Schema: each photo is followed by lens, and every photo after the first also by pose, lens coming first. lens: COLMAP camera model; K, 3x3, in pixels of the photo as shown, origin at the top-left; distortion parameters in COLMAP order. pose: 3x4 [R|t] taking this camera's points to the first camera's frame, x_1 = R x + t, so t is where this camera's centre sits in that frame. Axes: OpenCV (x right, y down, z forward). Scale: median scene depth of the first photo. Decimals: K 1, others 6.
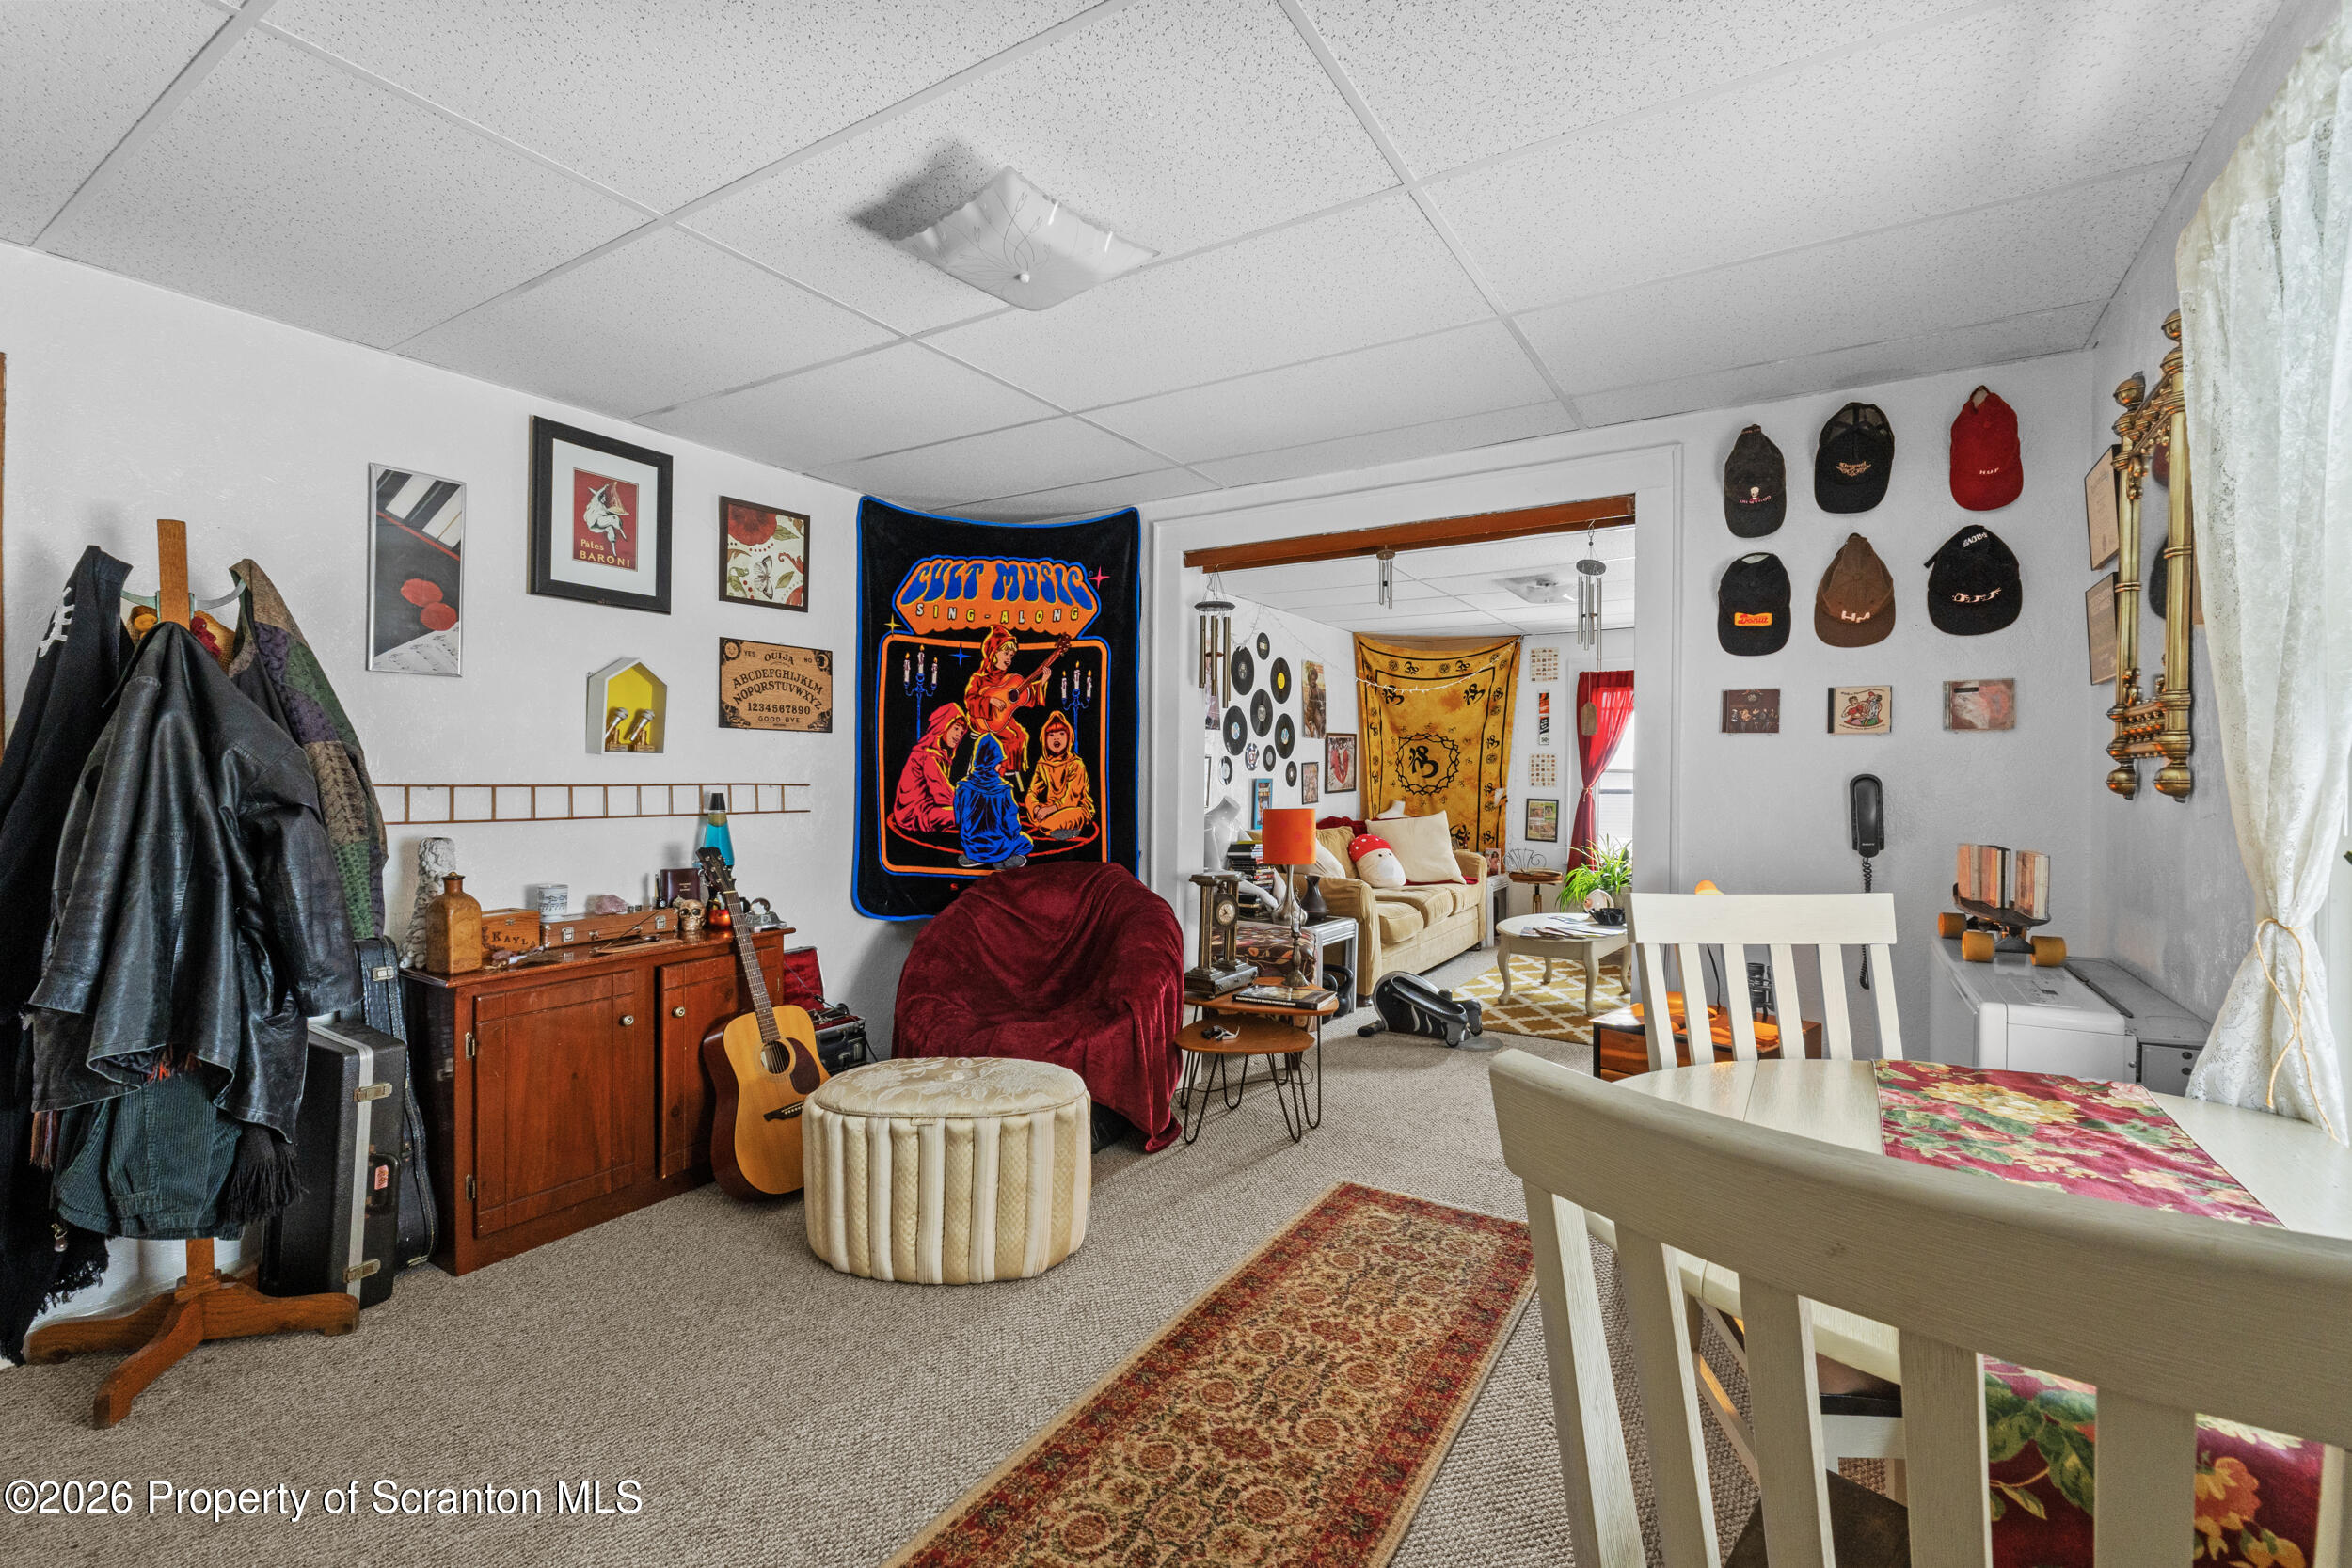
lens RADIAL K [[1079.2, 0, 1178.3], [0, 1079.2, 787.6], [0, 0, 1]] dist [-0.001530, -0.000196]
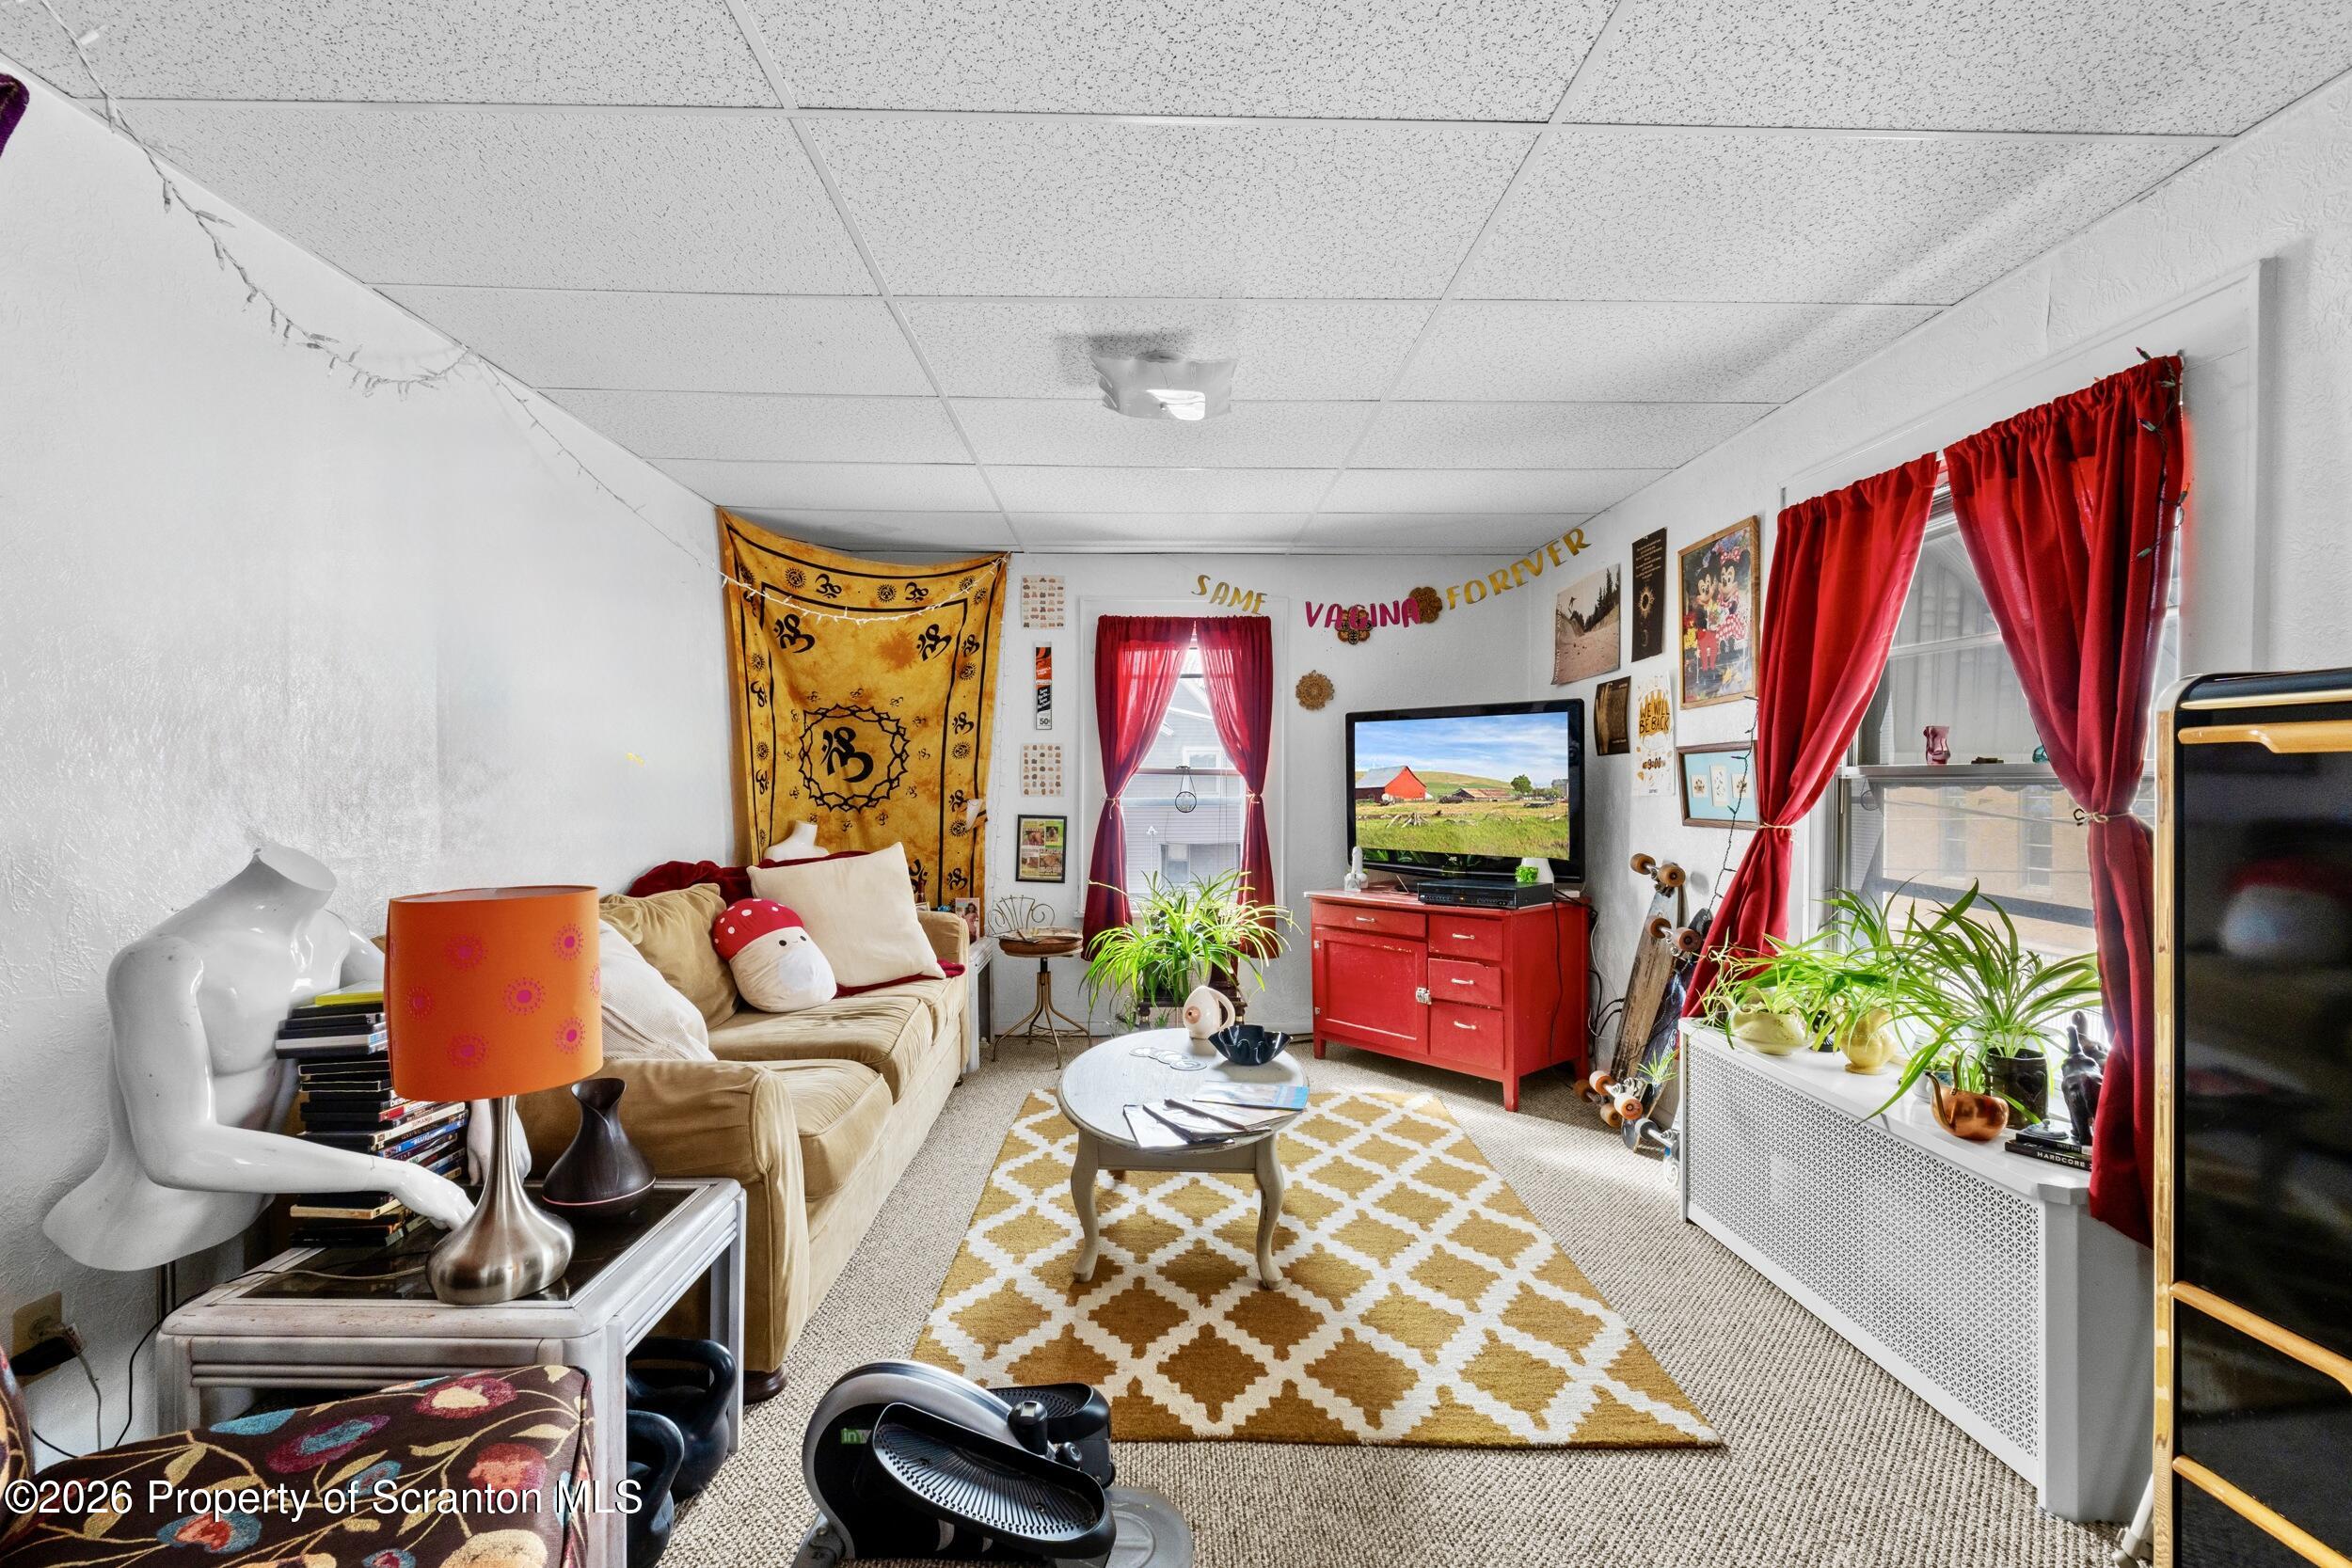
lens RADIAL K [[1079.2, 0, 1175.8], [0, 1079.2, 807.0], [0, 0, 1]] dist [-0.001530, -0.000196]
pose [[0.845562, -0.013482, 0.533707, 0.067483], [0.004169, 0.999817, 0.018651, -0.005926], [-0.533861, -0.013546, 0.845463, 0.425250]]
